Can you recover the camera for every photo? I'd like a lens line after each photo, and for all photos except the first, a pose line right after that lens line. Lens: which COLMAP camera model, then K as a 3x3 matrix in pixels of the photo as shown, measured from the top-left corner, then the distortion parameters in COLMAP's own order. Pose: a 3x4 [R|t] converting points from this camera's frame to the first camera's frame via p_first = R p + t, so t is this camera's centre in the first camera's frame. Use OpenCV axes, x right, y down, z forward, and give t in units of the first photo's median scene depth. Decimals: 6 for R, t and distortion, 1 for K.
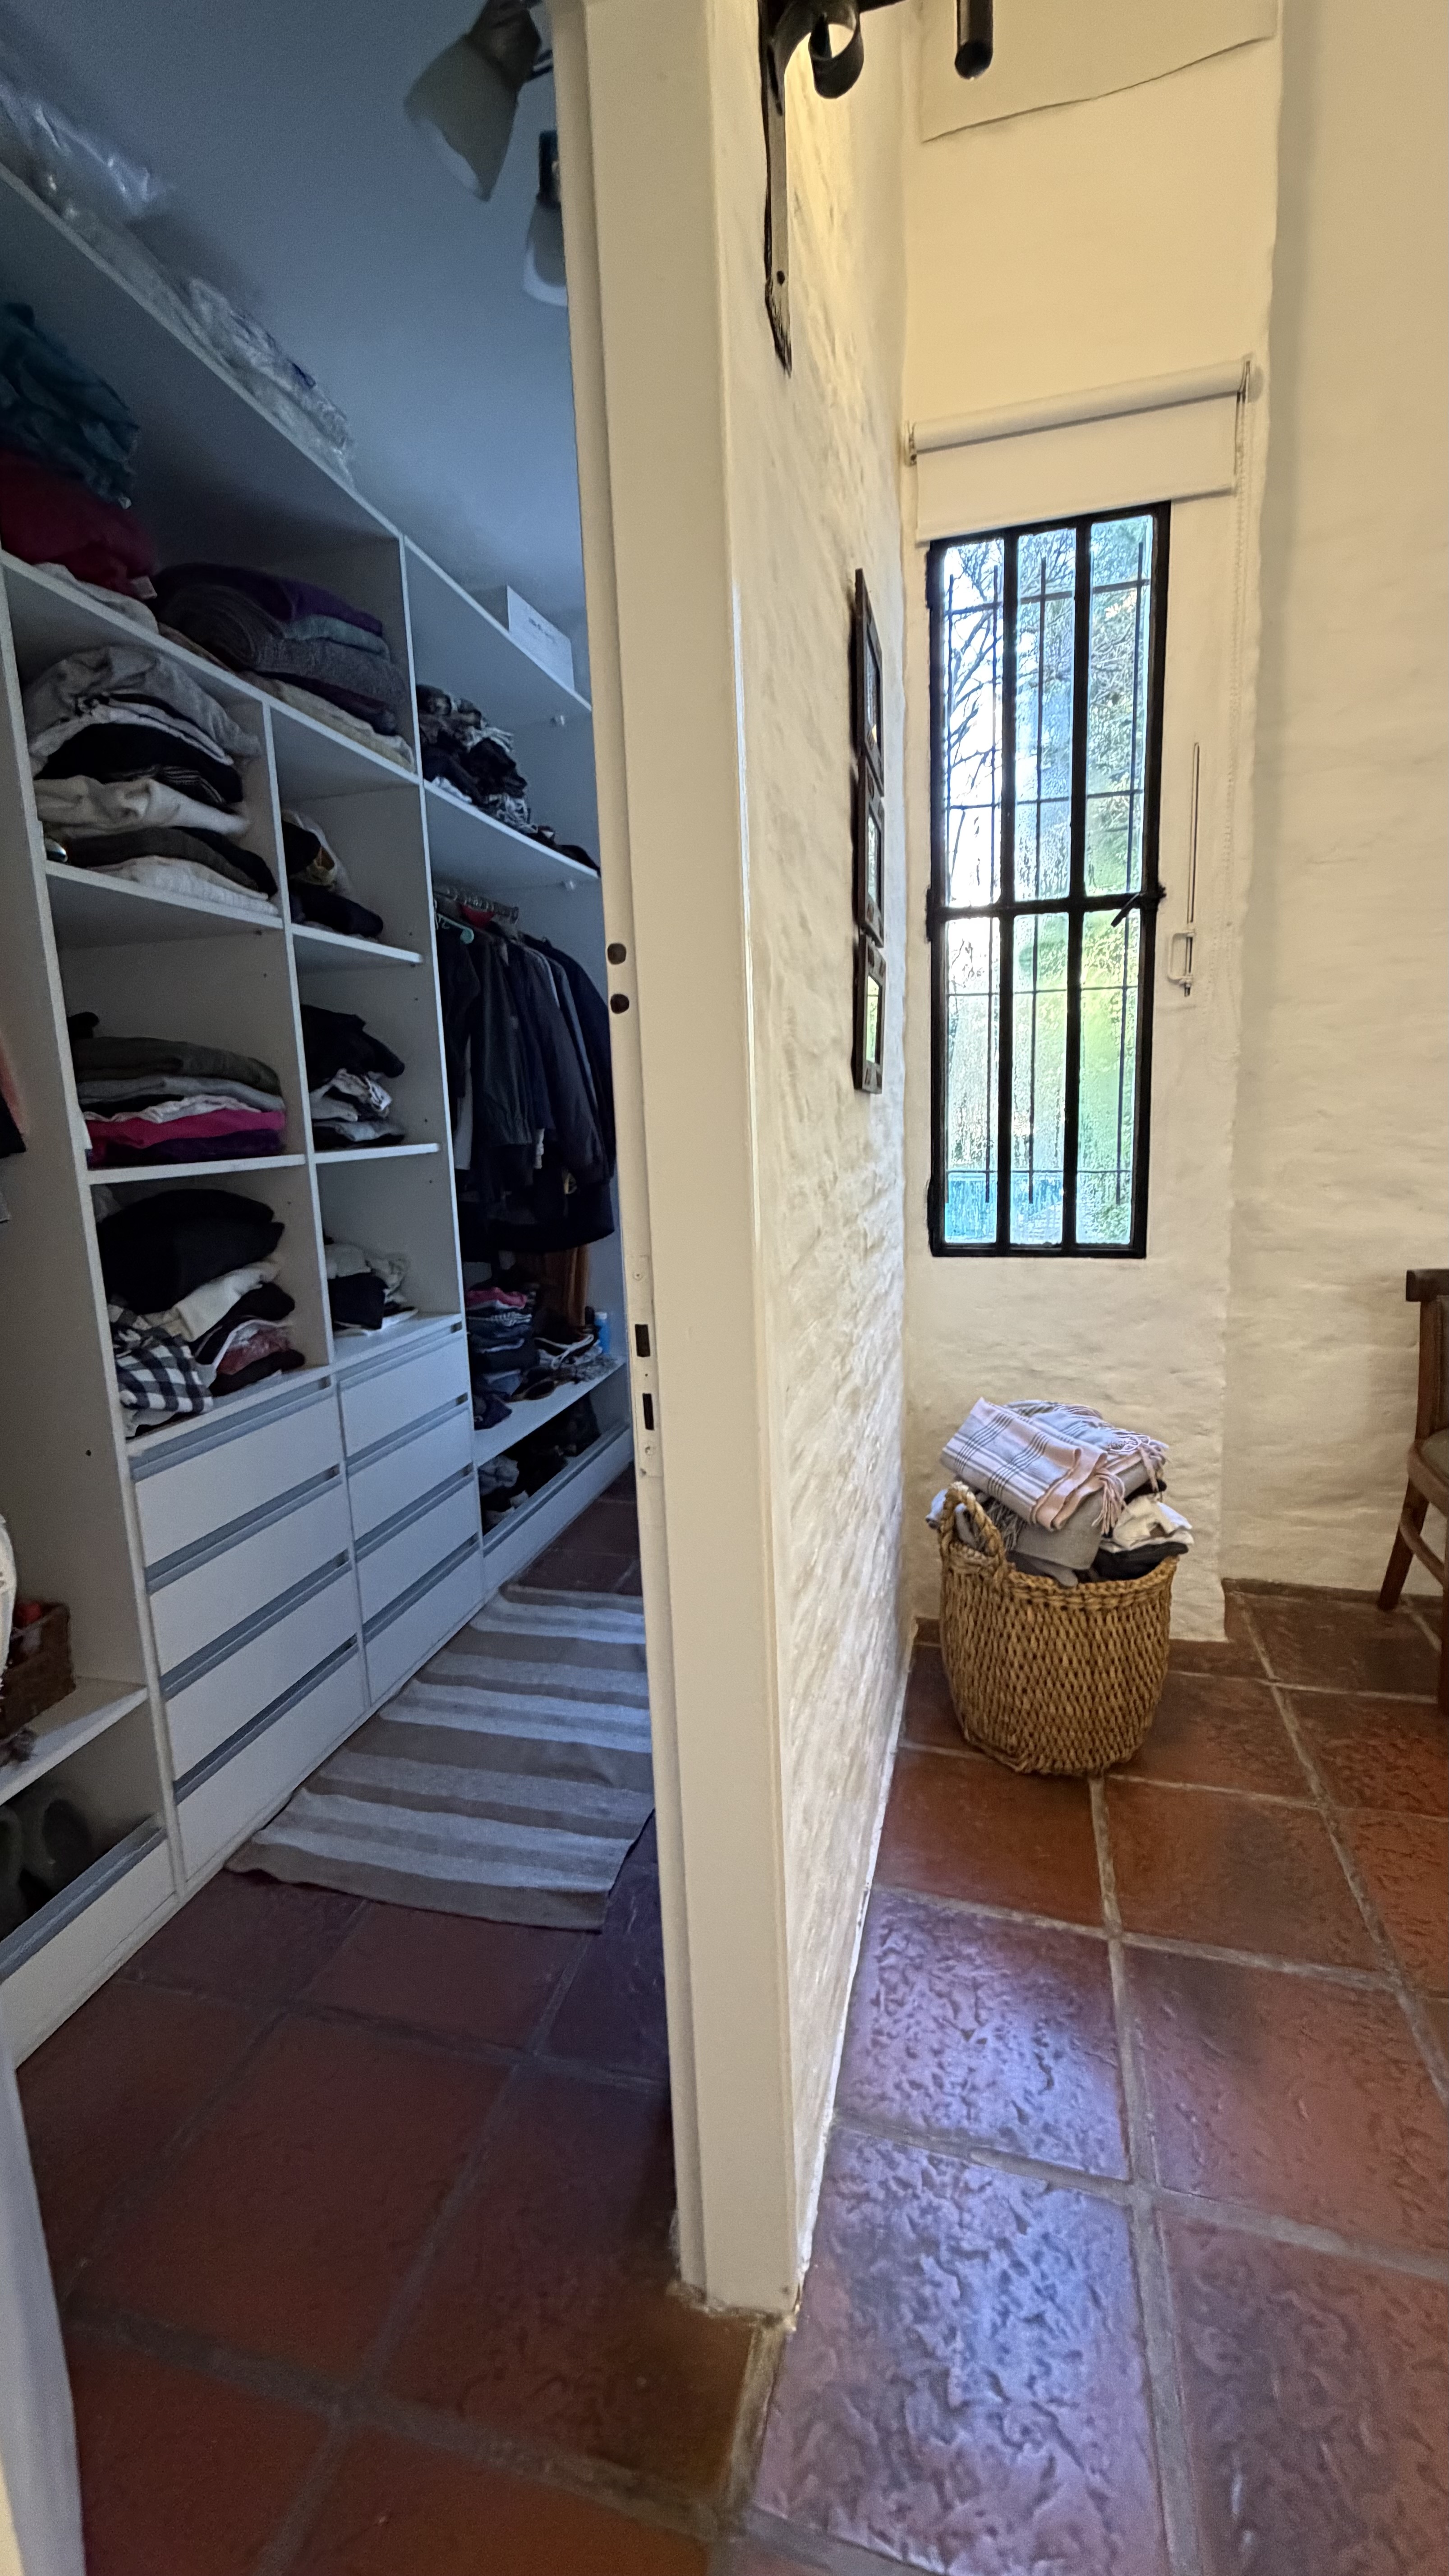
lens RADIAL K [[1024.6, 0, 728.8], [0, 1024.6, 1270.9], [0, 0, 1]] dist [0.000137, -0.000204]
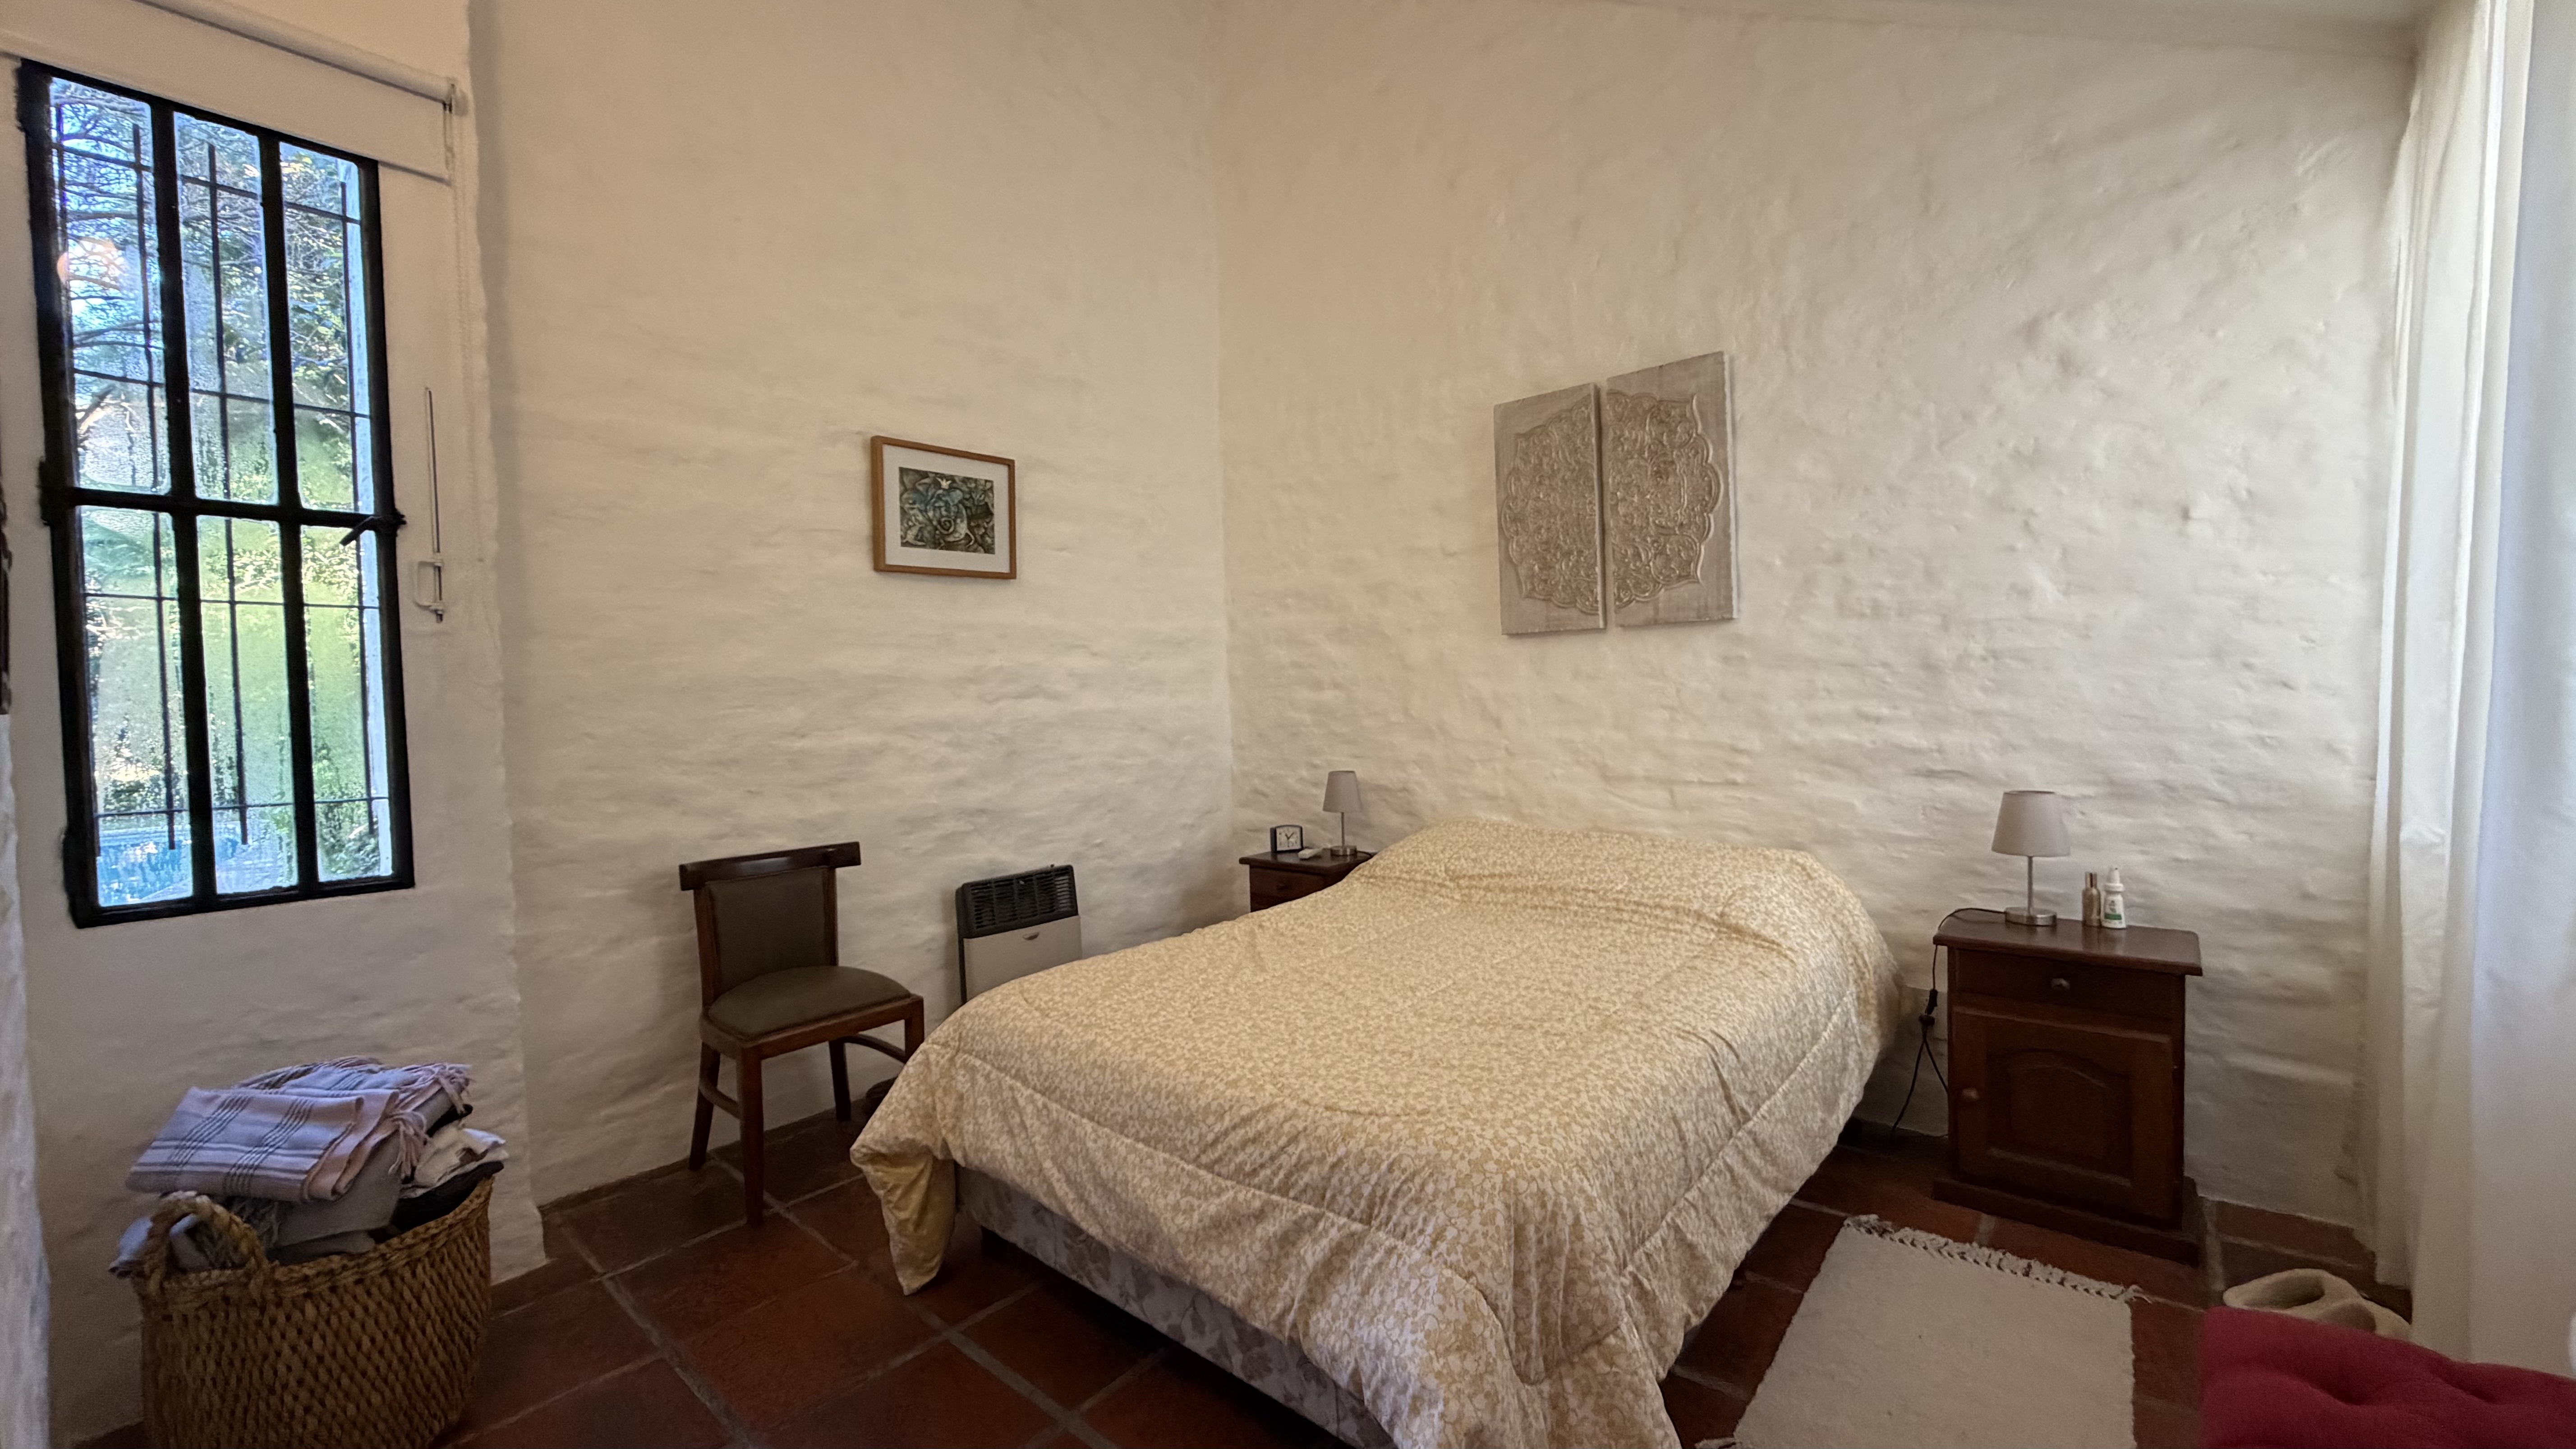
lens RADIAL K [[1024.6, 0, 1283.6], [0, 1024.6, 728.9], [0, 0, 1]] dist [0.000137, -0.000204]
pose [[0.426852, -0.008338, 0.904283, -0.117565], [0.157106, 0.985436, -0.065073, 0.034103], [-0.890570, 0.169845, 0.421945, -0.157904]]
